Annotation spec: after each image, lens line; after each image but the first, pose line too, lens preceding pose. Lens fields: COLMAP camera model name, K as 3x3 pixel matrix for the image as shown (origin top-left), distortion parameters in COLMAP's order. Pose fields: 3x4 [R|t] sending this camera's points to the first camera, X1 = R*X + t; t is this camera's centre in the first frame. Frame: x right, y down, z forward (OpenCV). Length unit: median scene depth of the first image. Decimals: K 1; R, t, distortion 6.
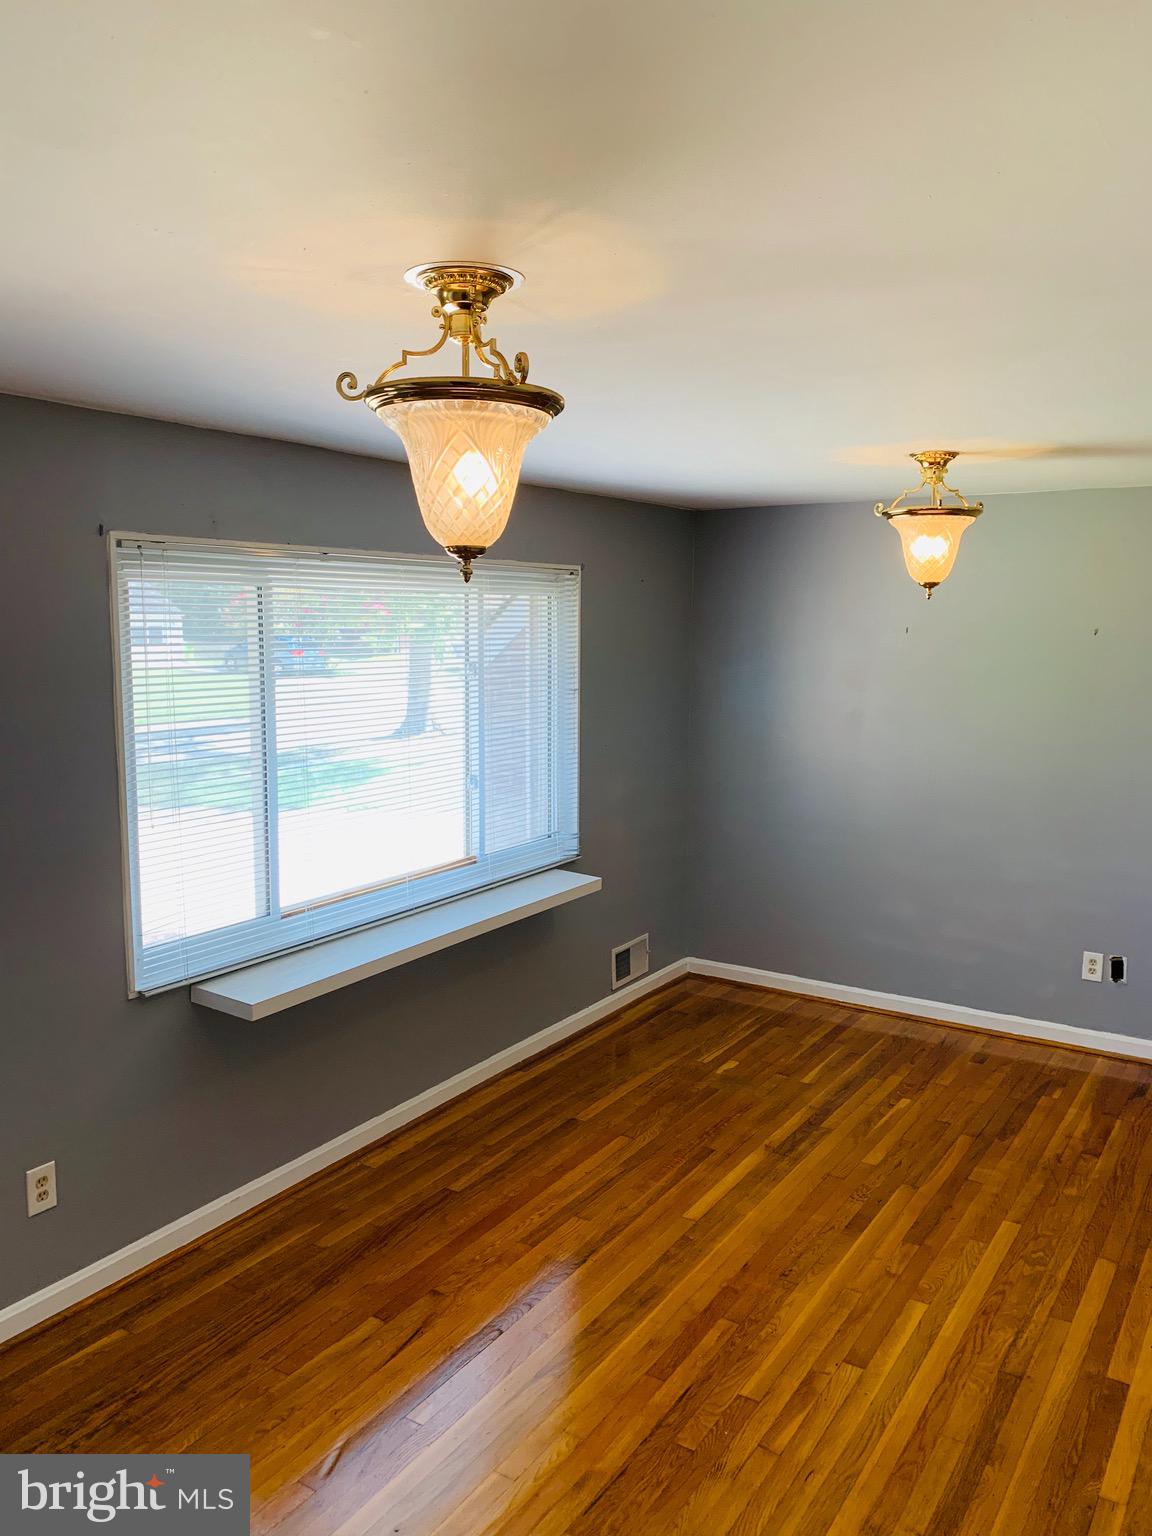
lens RADIAL K [[1194.5, 0, 576.0], [0, 1194.5, 768.0], [0, 0, 1]] dist [0.046303, -0.050726]
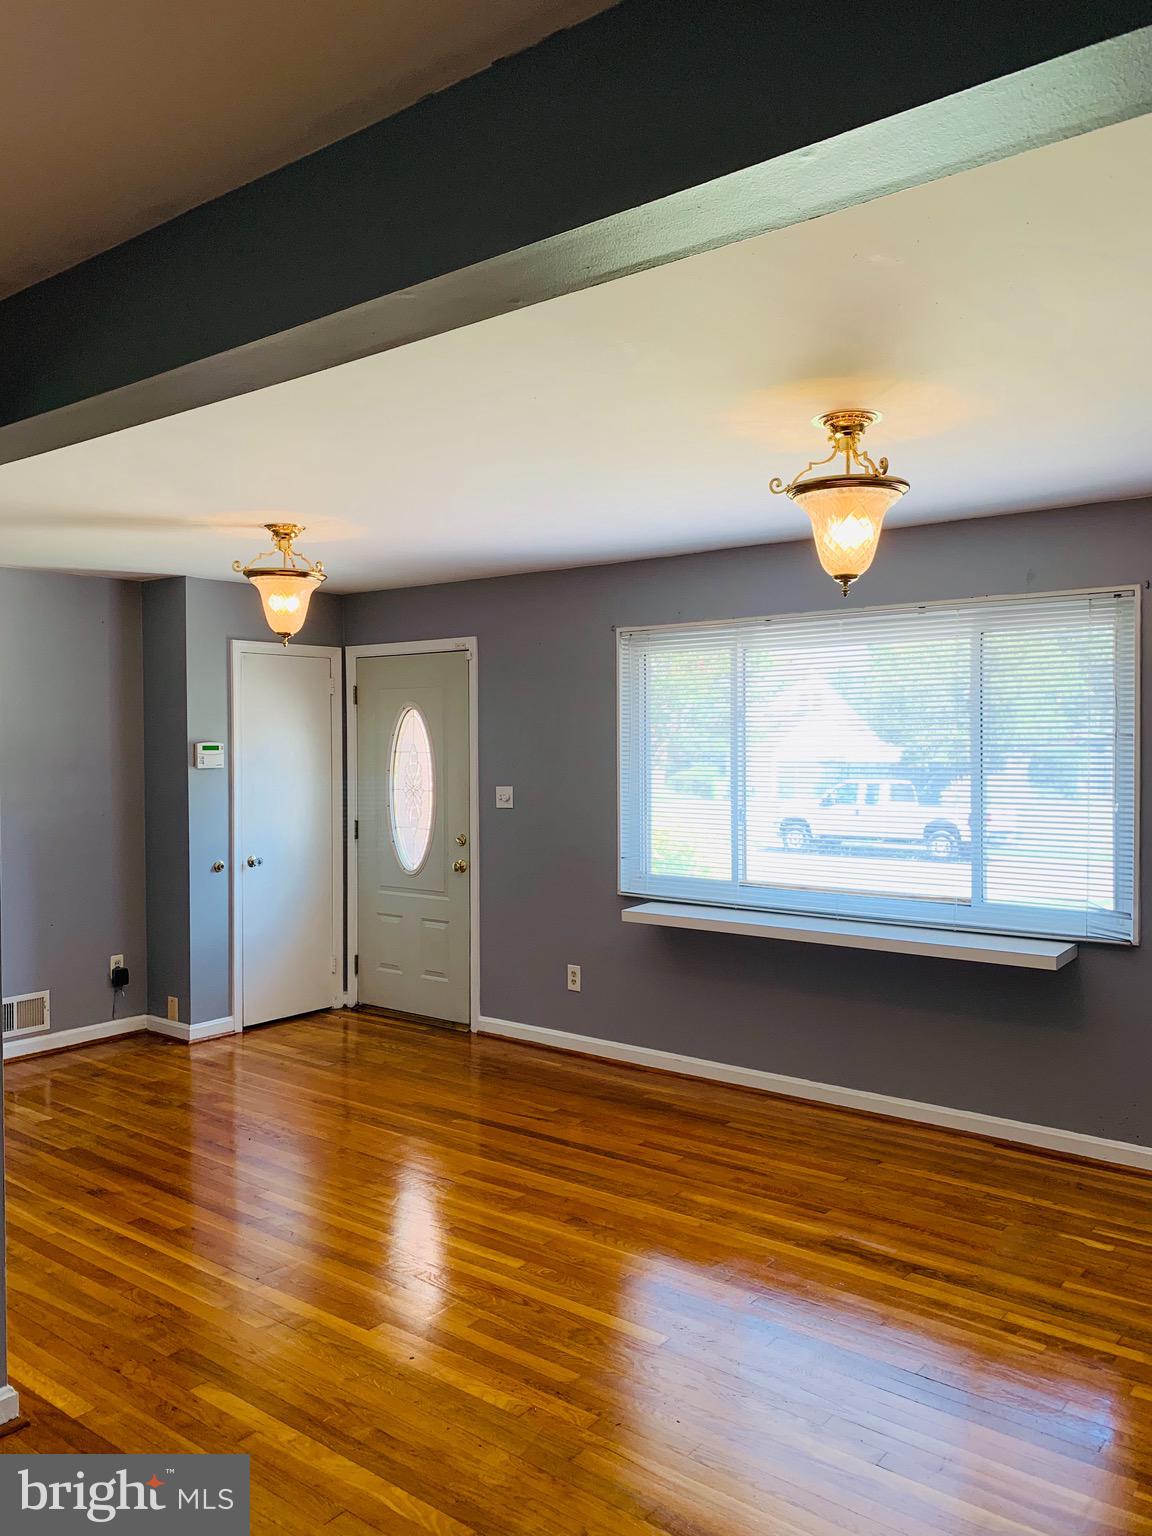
lens RADIAL K [[1165.6, 0, 576.0], [0, 1165.6, 768.0], [0, 0, 1]] dist [0.111921, -0.174240]
pose [[-0.104261, 0.012832, -0.994467, 1.305834], [-0.127036, 0.991554, 0.026113, -0.024051], [0.986403, 0.129055, -0.101750, 1.090555]]
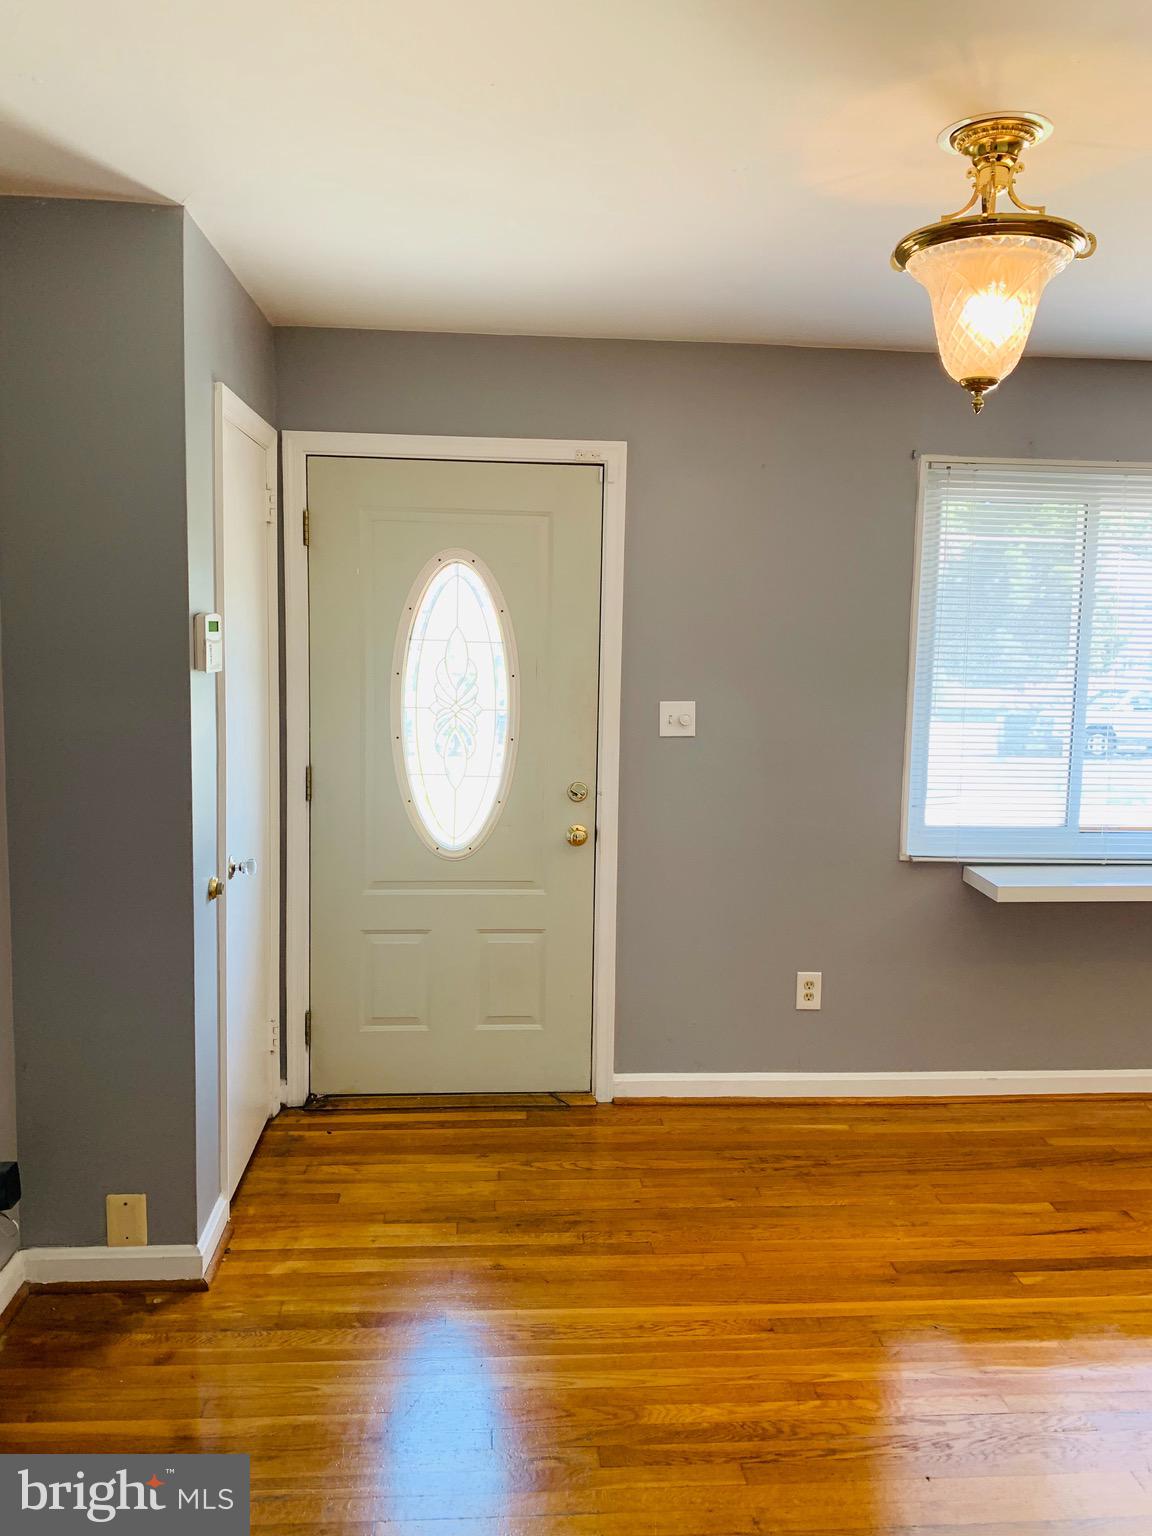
lens RADIAL K [[1194.5, 0, 576.0], [0, 1194.5, 768.0], [0, 0, 1]] dist [0.046303, -0.050726]
pose [[0.603320, 0.099468, -0.791271, 0.350350], [-0.120741, 0.992147, 0.032658, 0.103720], [0.788306, 0.075835, 0.610592, 0.035079]]
